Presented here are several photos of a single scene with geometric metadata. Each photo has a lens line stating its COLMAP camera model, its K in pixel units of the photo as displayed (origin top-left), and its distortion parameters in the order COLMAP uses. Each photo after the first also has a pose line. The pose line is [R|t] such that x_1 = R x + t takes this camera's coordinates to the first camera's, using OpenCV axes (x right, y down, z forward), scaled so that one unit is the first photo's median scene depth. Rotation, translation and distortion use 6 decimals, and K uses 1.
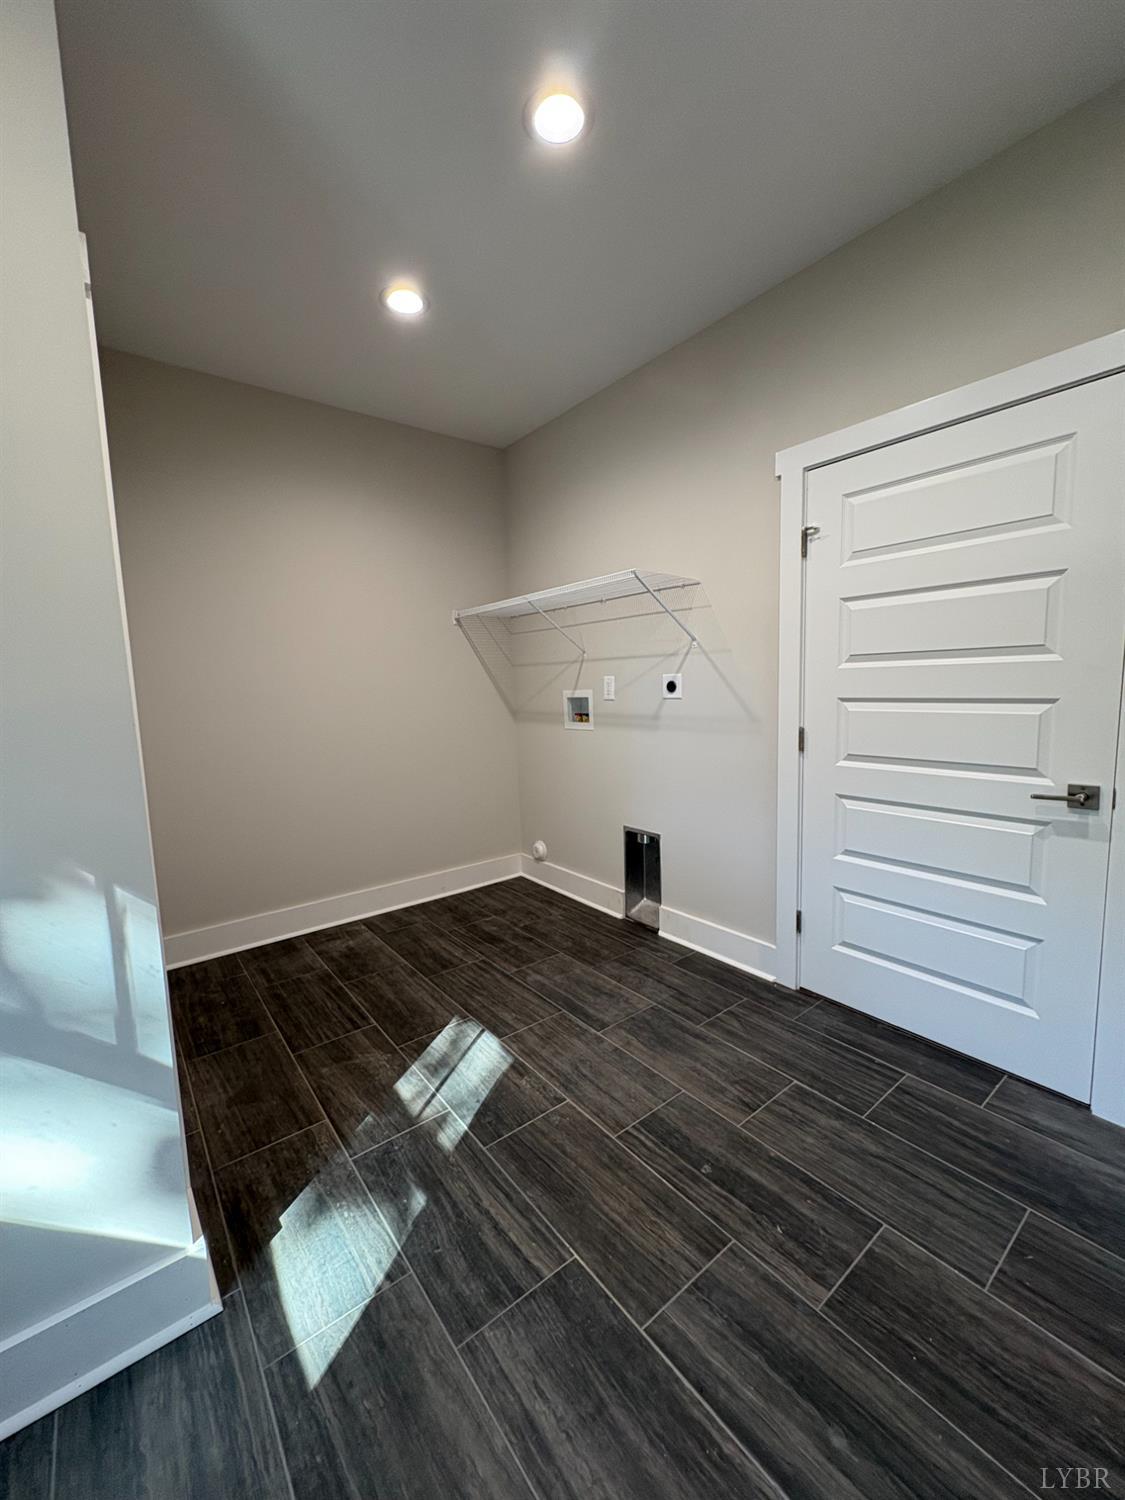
lens RADIAL K [[595.4, 0, 561.8], [0, 595.4, 749.4], [0, 0, 1]] dist [-0.001698, 0.000475]
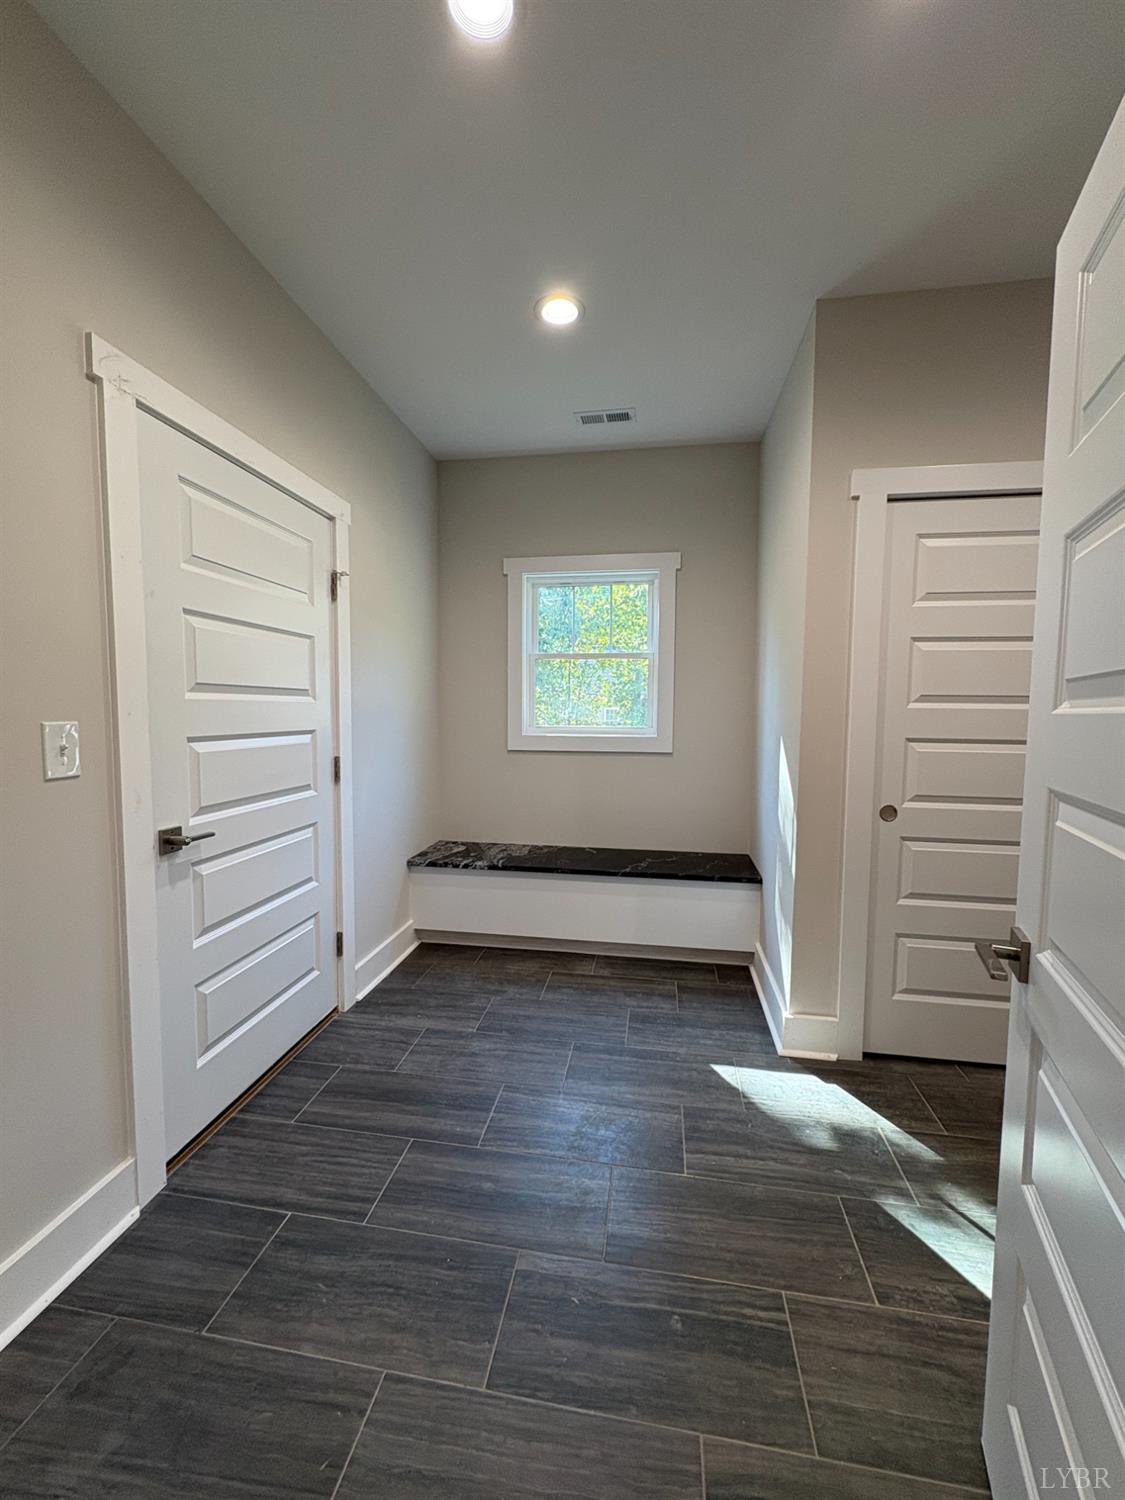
lens RADIAL K [[595.4, 0, 566.7], [0, 595.4, 749.6], [0, 0, 1]] dist [-0.001698, 0.000475]
pose [[-0.732274, 0.067735, -0.677633, 0.941925], [-0.068505, 0.982667, 0.172256, -0.213359], [0.677555, 0.172560, -0.714942, 1.491833]]
